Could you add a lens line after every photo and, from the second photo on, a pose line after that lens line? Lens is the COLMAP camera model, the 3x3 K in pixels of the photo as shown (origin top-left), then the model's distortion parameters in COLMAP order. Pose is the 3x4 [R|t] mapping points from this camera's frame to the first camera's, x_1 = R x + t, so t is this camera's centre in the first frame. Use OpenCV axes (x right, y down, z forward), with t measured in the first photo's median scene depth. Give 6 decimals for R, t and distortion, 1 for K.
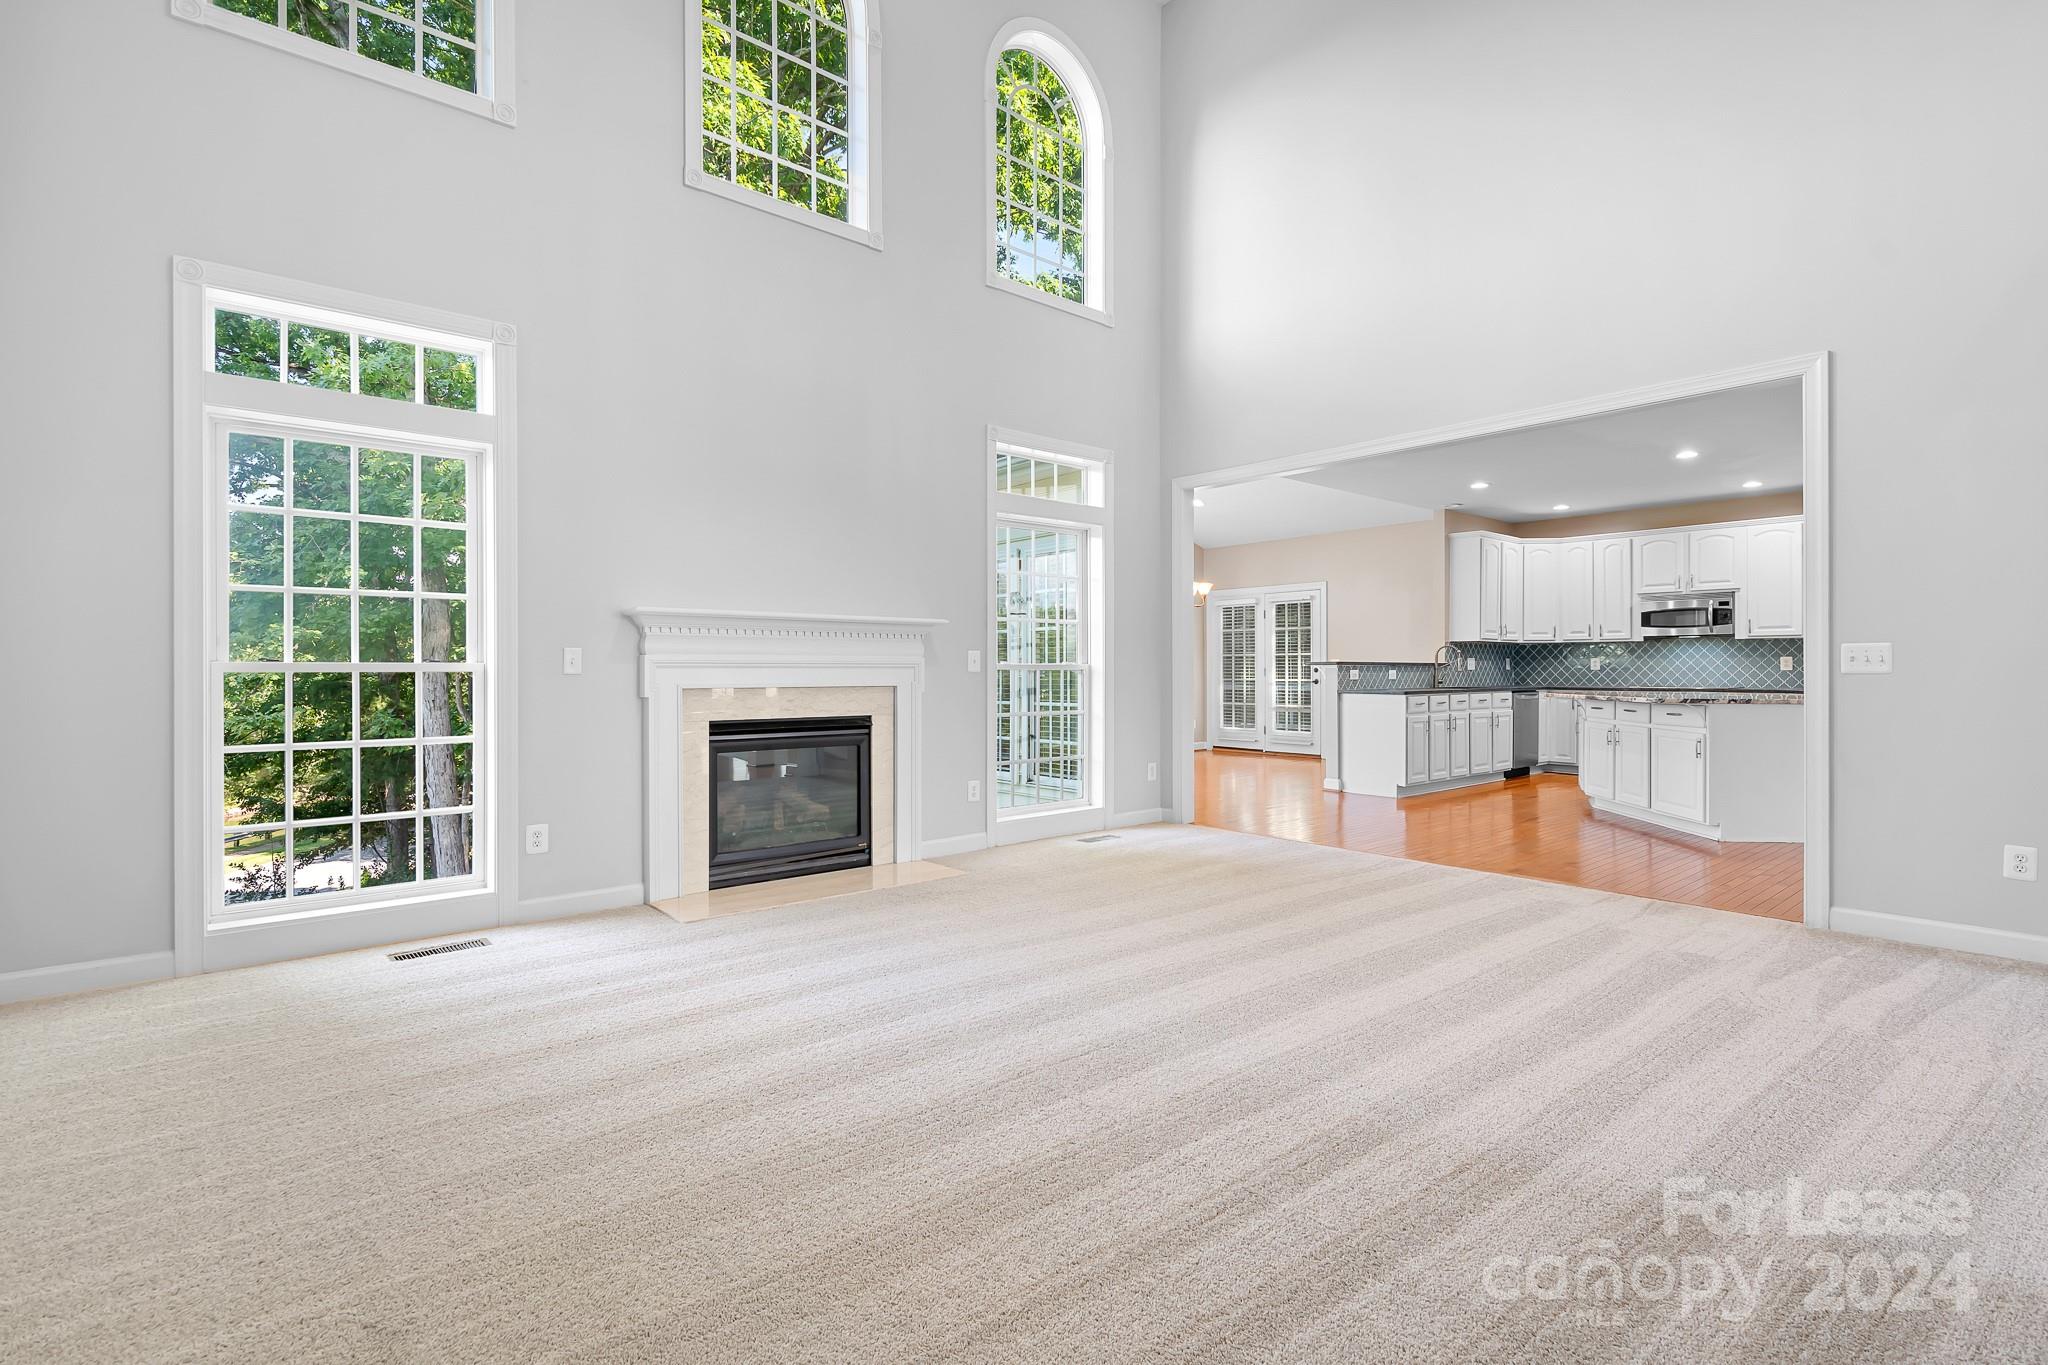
lens RADIAL K [[973.7, 0, 1021.7], [0, 973.7, 678.4], [0, 0, 1]] dist [0.003559, 0.000145]
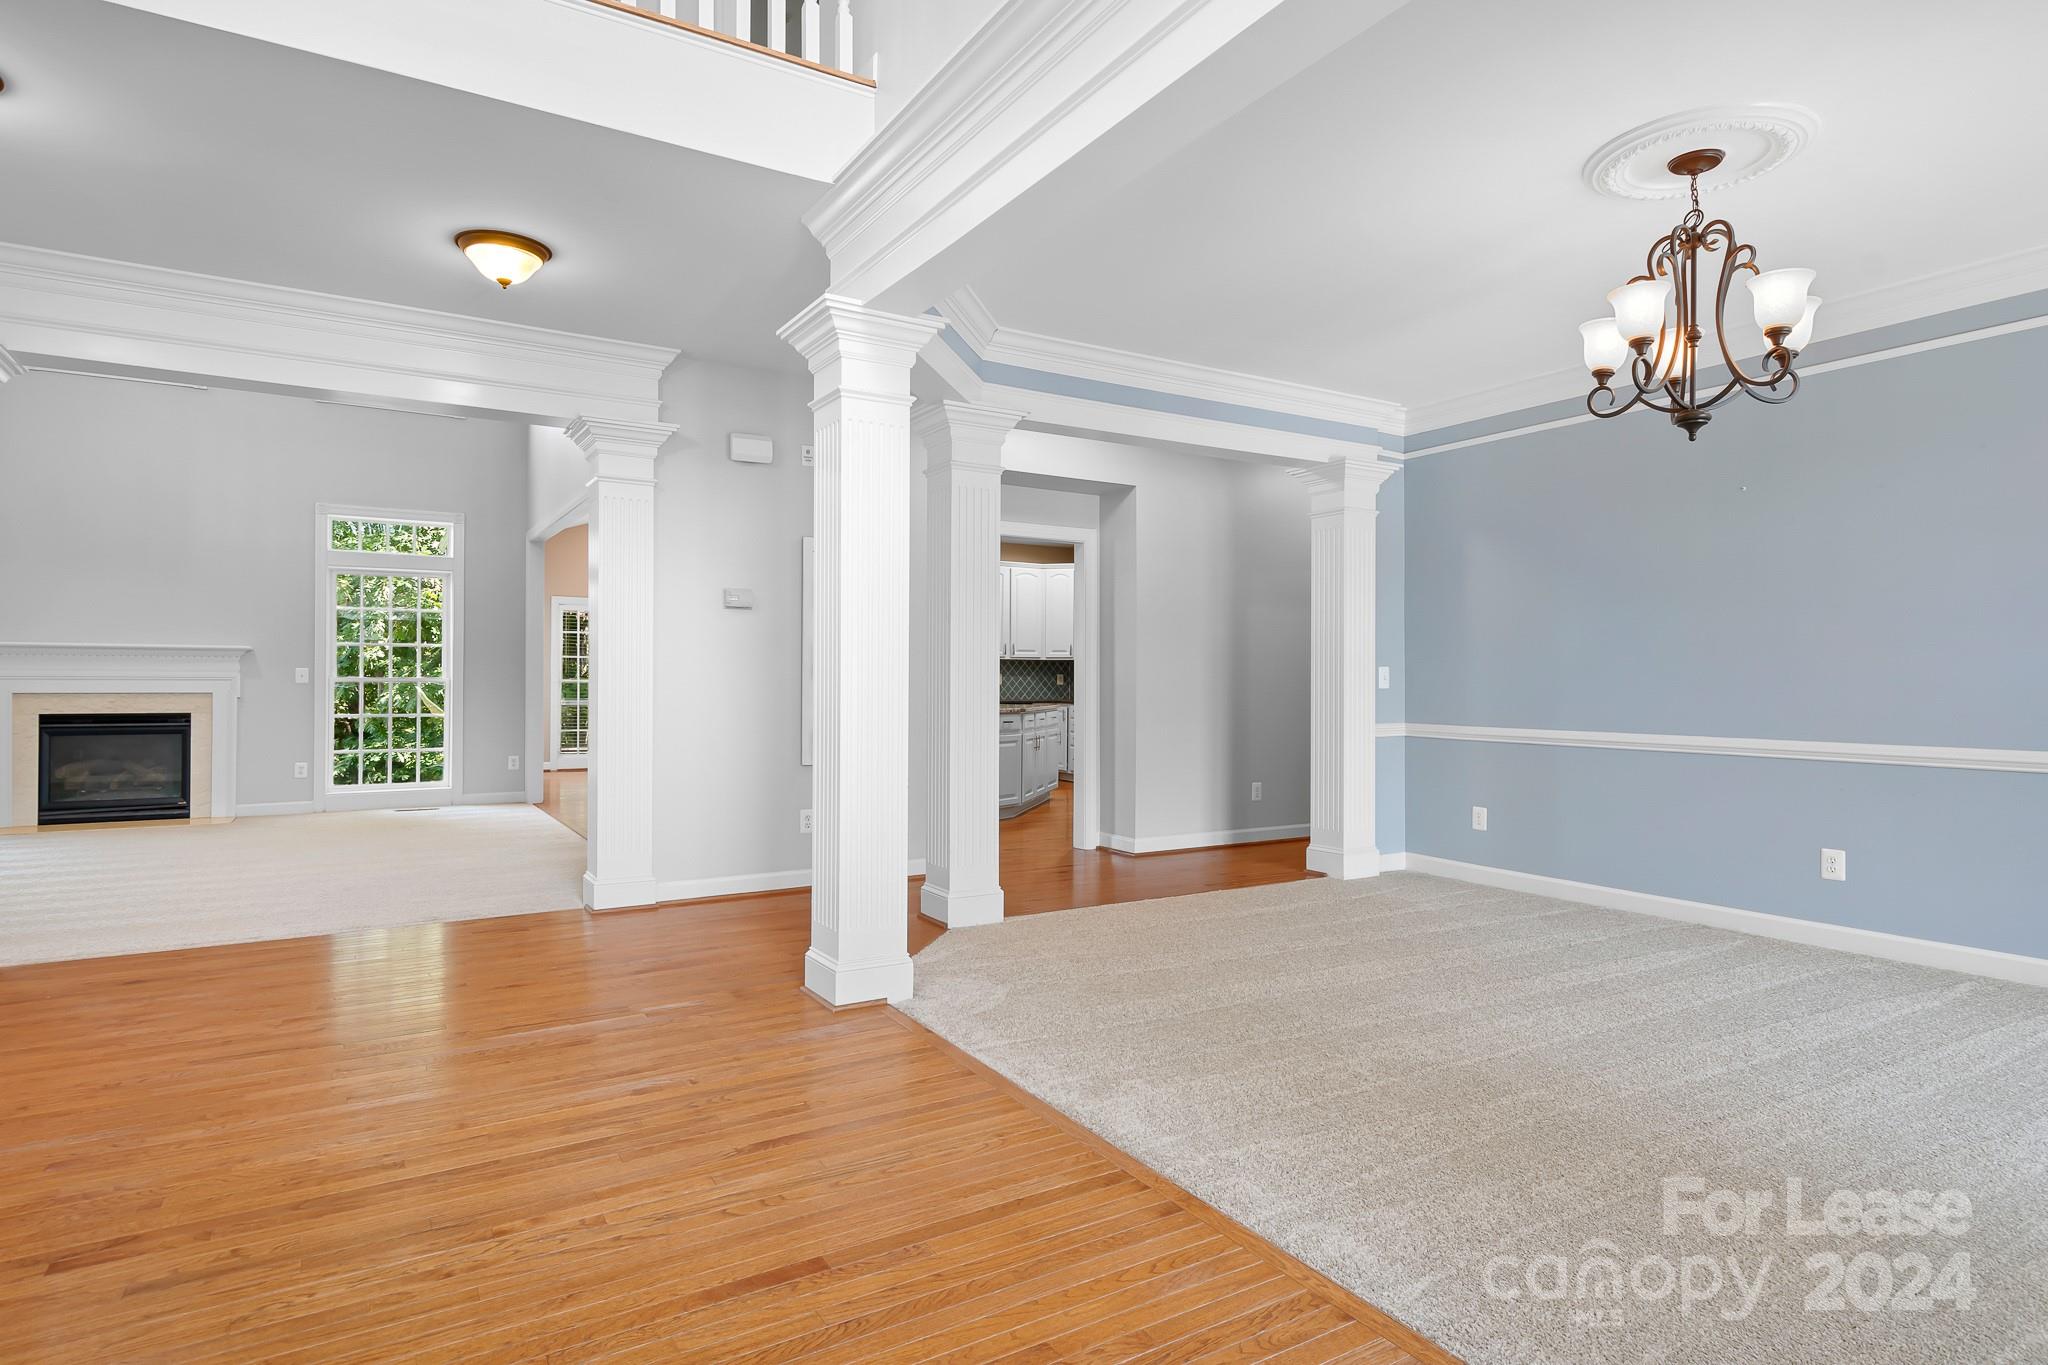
lens RADIAL K [[1104.7, 0, 1025.7], [0, 1104.7, 679.8], [0, 0, 1]] dist [-0.001440, -0.001098]
pose [[0.987589, 0.007649, -0.156872, 1.311758], [-0.008708, 0.999944, -0.006068, -0.011727], [0.156817, 0.007359, 0.987600, -0.409868]]
